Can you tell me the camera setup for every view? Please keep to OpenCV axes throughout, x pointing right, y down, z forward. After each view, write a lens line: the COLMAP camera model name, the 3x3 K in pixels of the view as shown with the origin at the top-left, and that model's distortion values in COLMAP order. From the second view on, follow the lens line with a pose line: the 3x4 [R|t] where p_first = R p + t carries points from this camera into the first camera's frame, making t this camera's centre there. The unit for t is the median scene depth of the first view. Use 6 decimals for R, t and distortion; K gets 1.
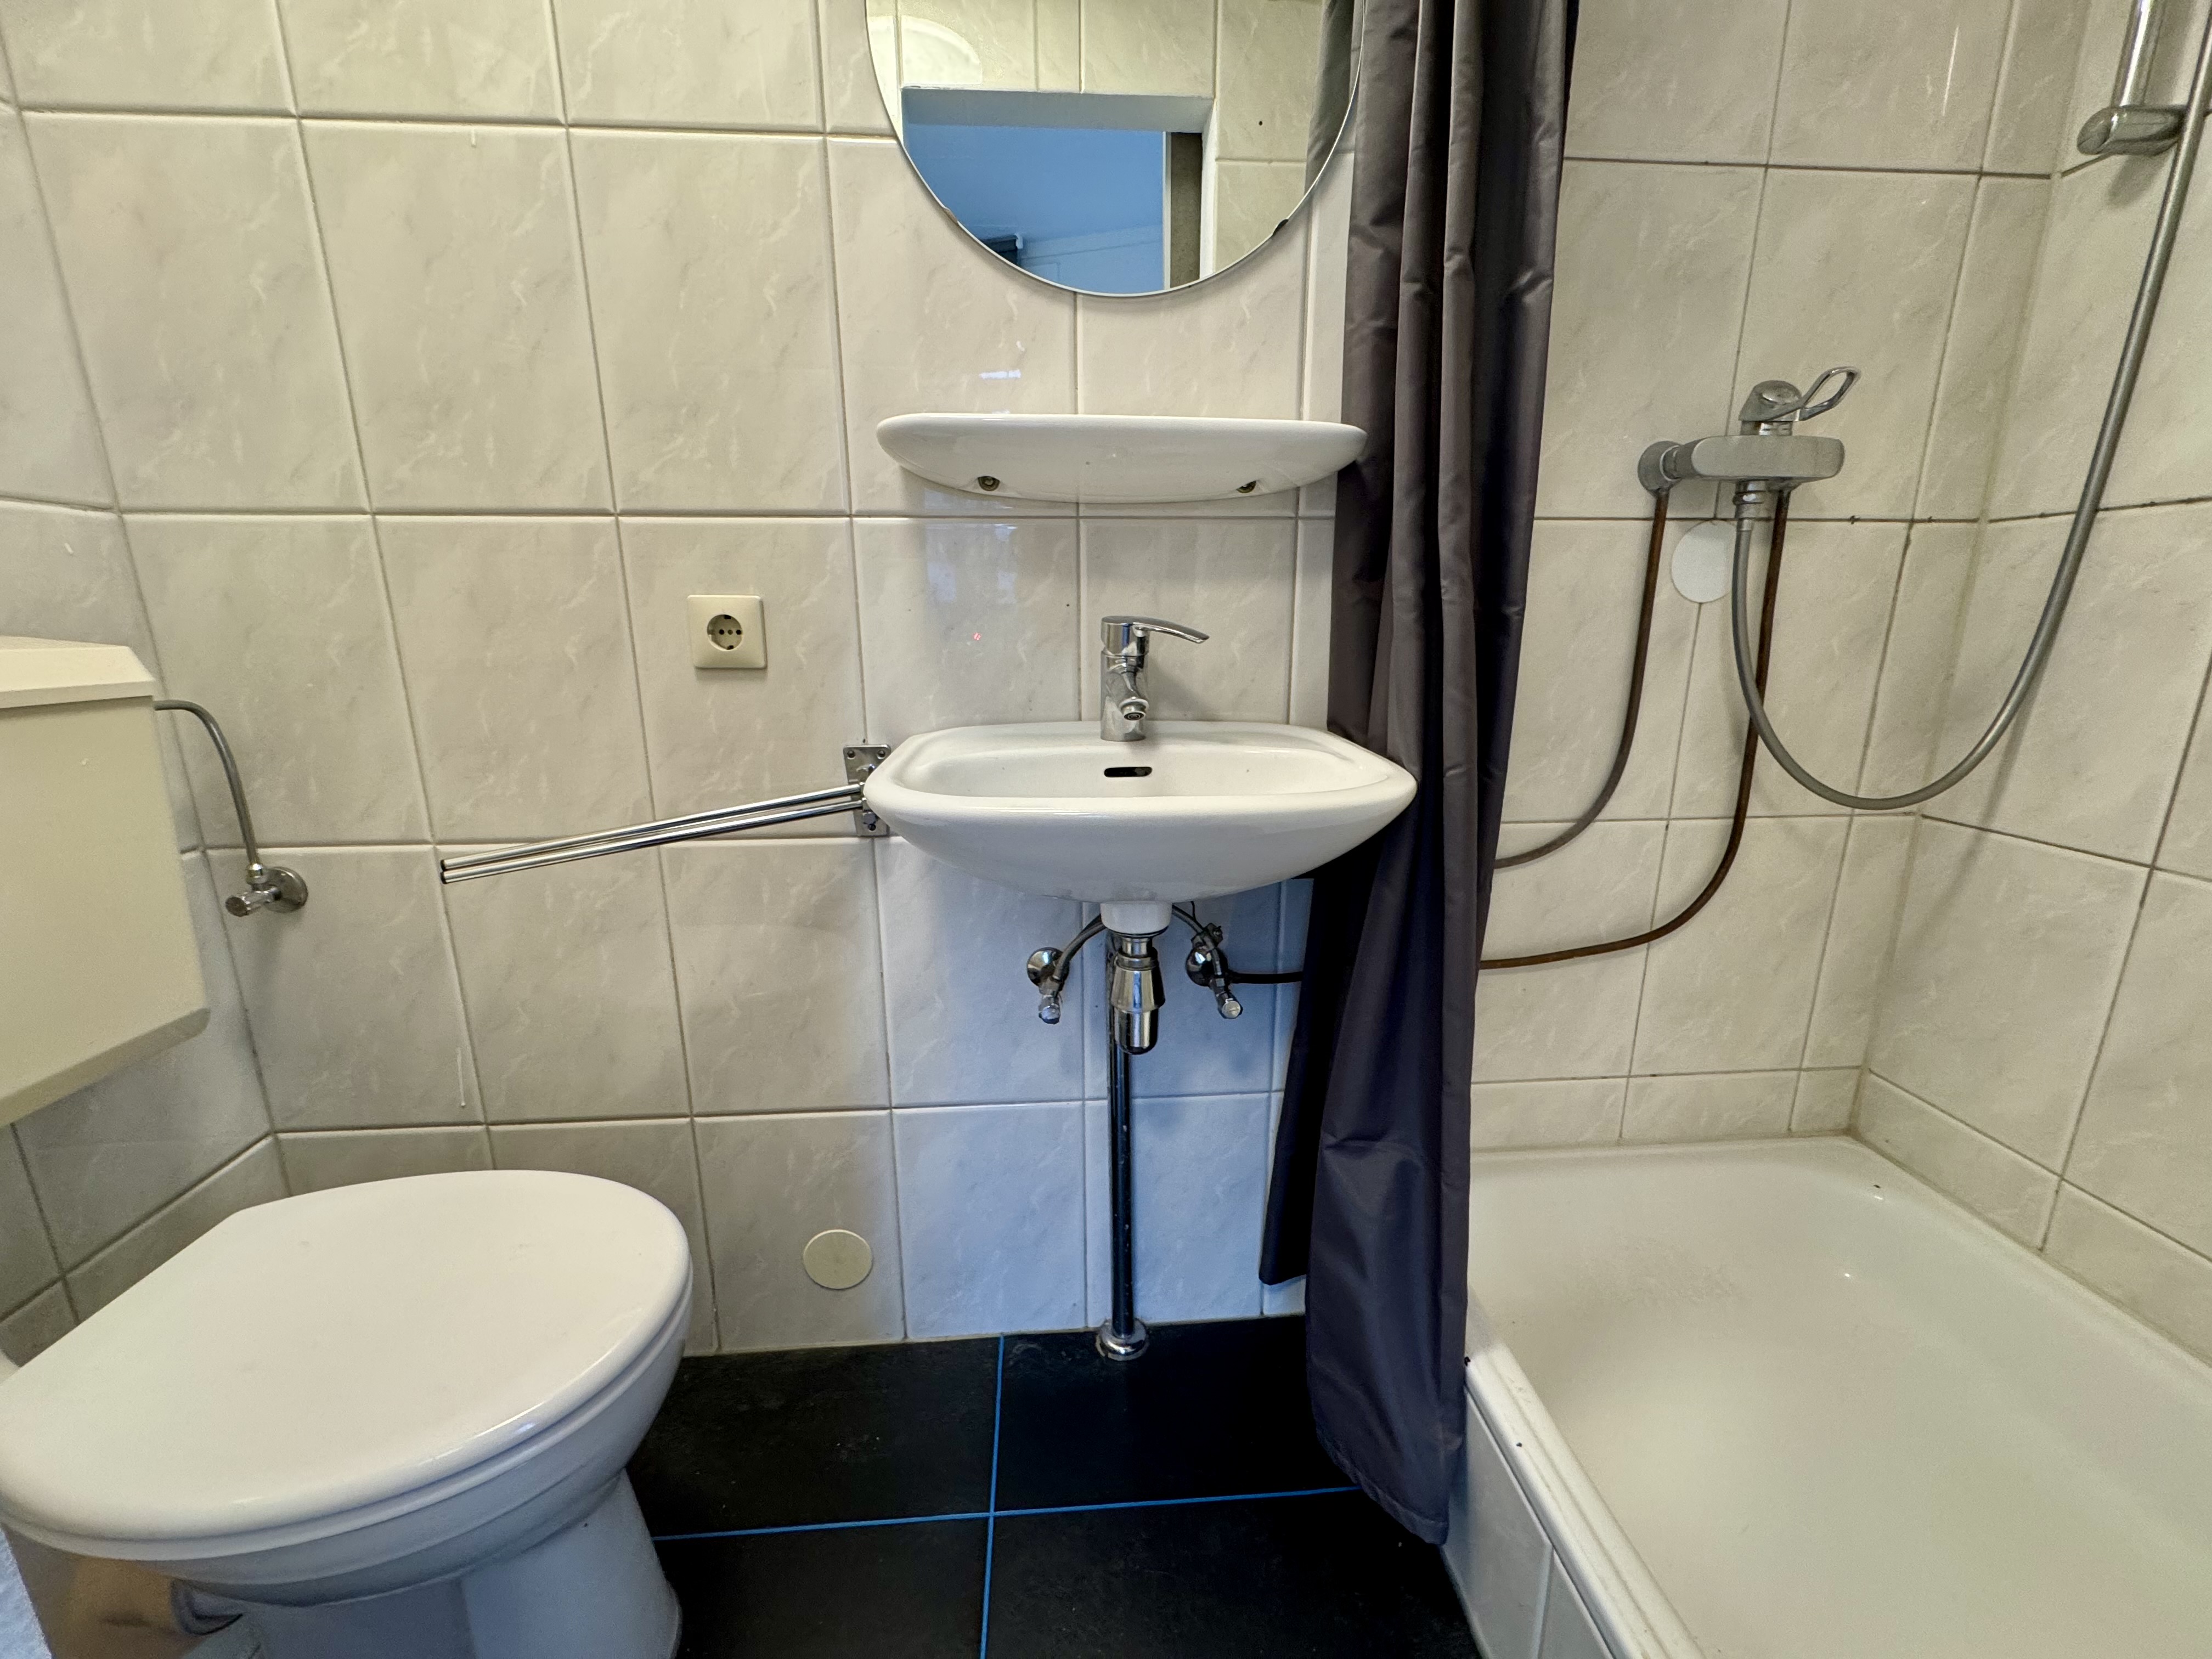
lens RADIAL K [[885.4, 0, 1101.1], [0, 885.4, 843.9], [0, 0, 1]] dist [0.002875, -0.000151]
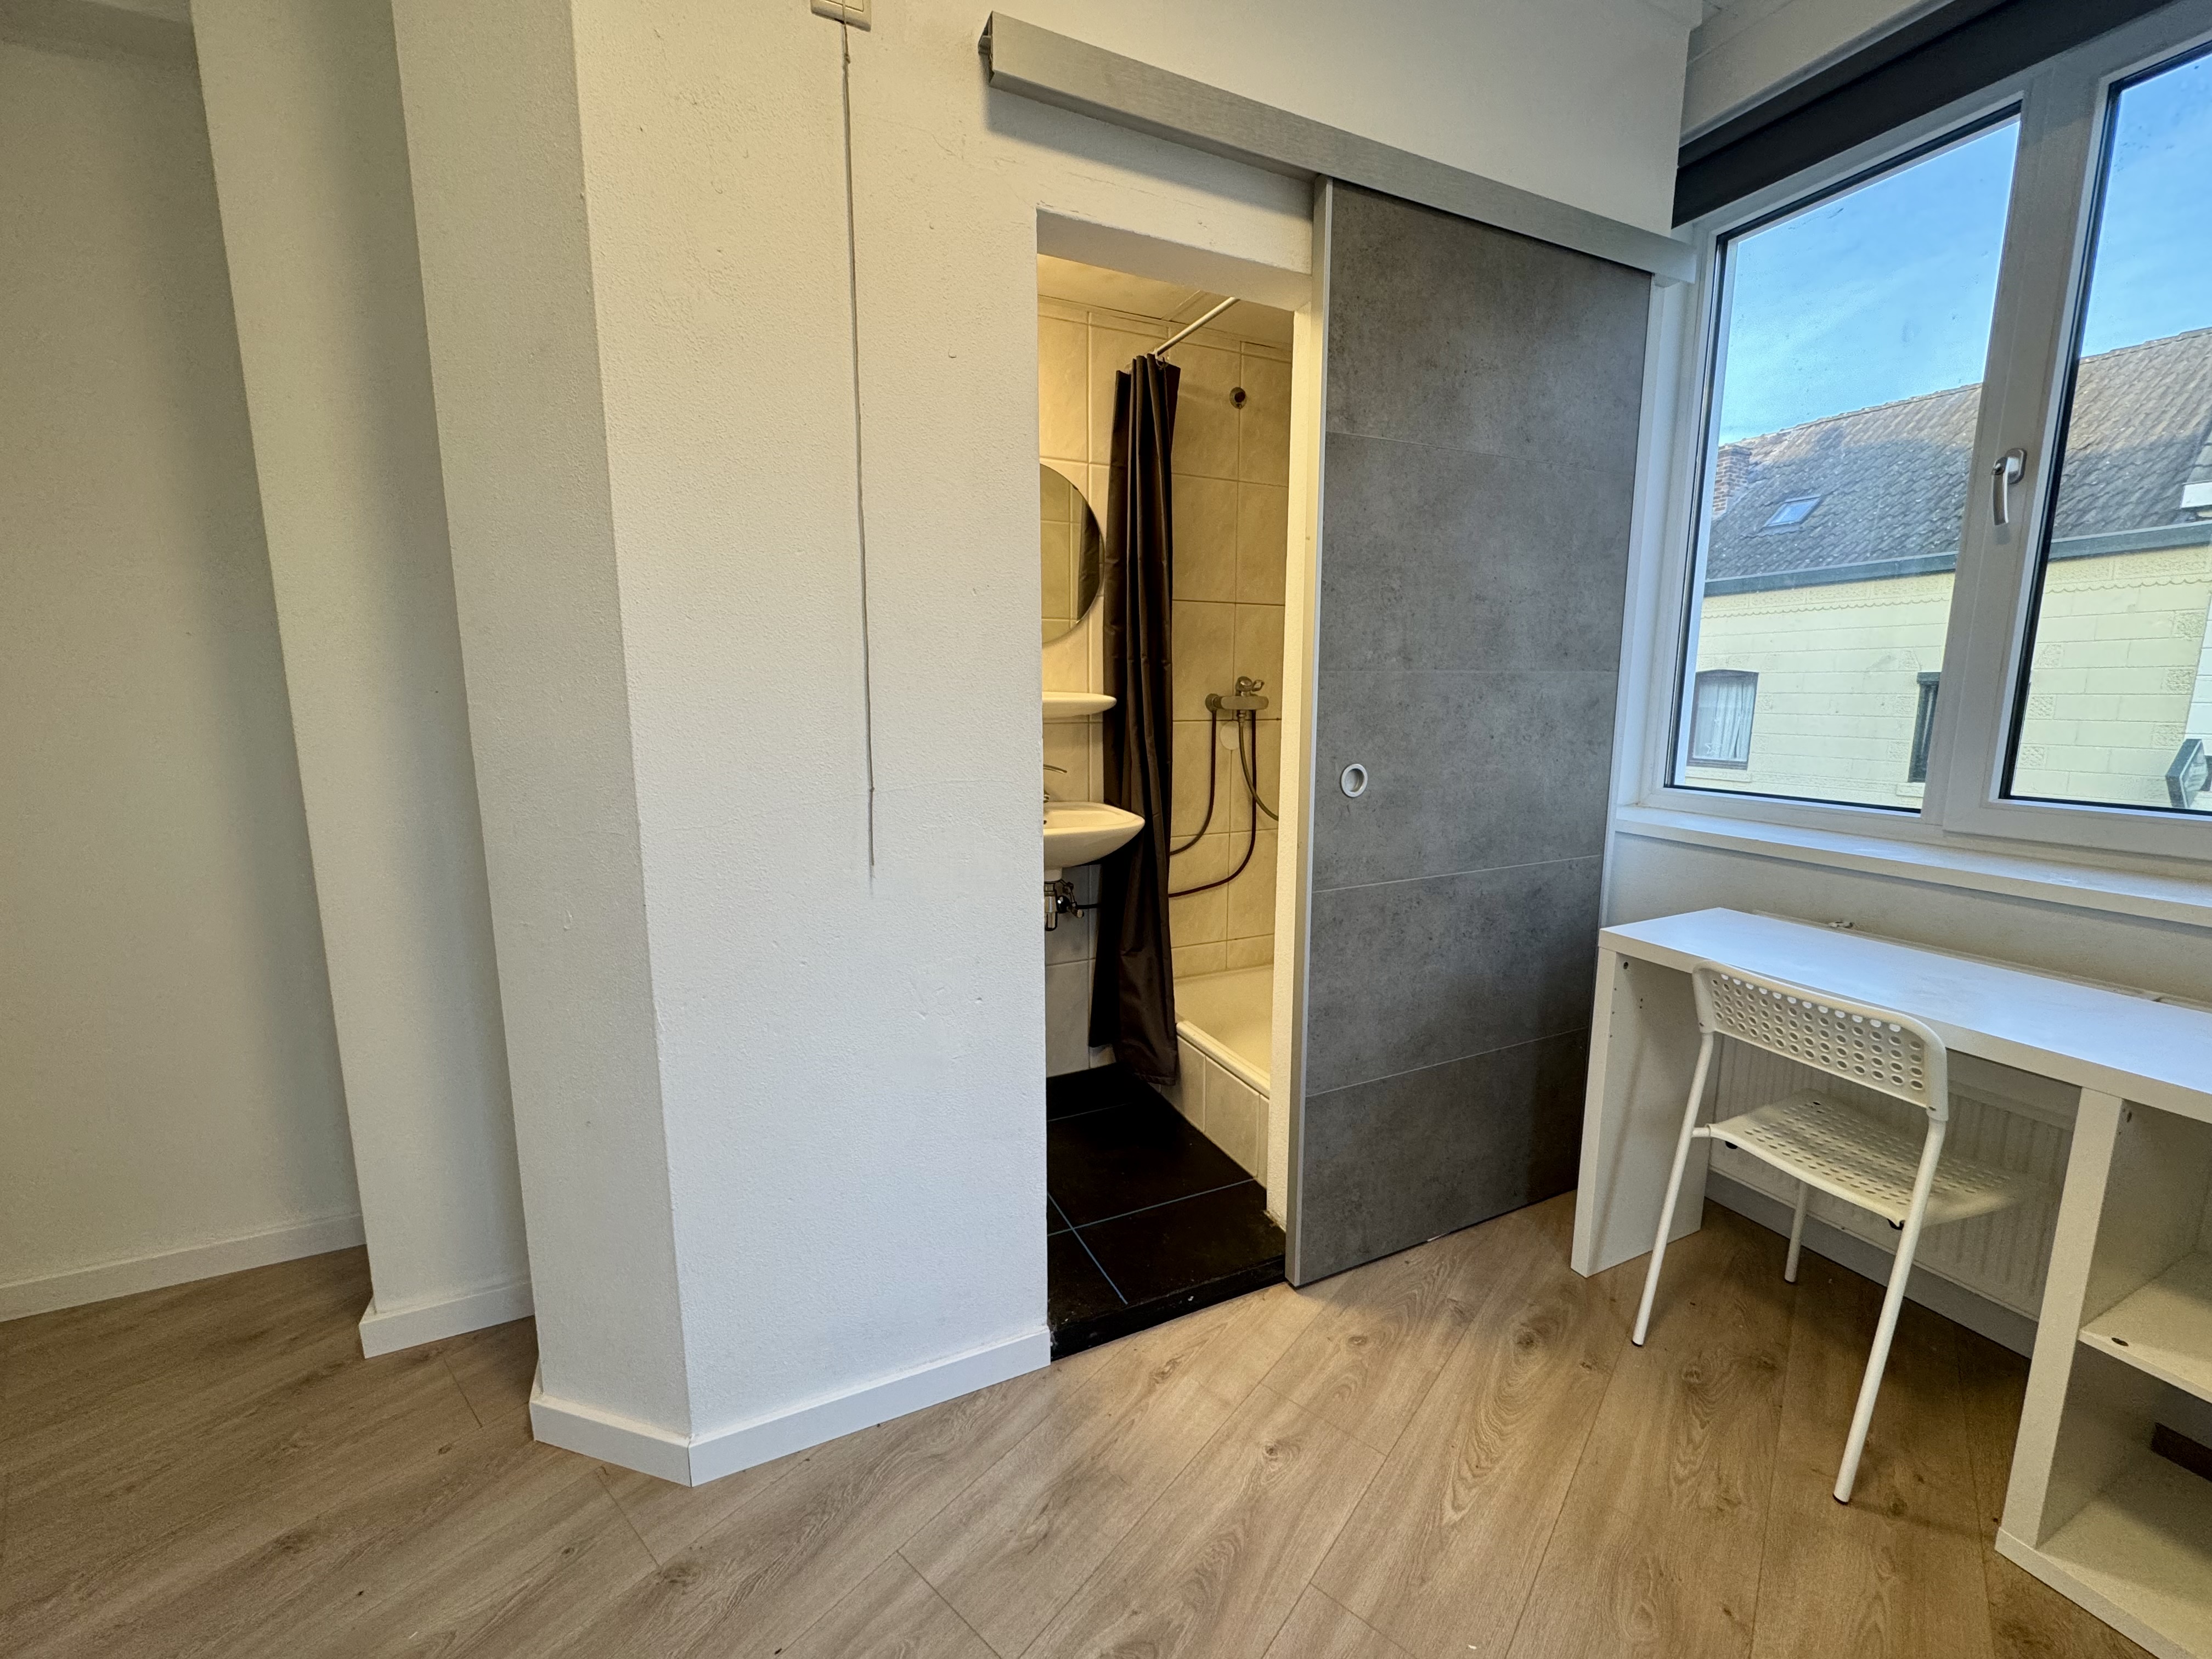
lens RADIAL K [[885.4, 0, 1109.7], [0, 885.4, 828.4], [0, 0, 1]] dist [0.002875, -0.000151]
pose [[0.932246, -0.045890, 0.358903, -0.646065], [0.078914, 0.993833, -0.077904, 0.141996], [-0.353114, 0.100948, 0.930118, -1.355198]]
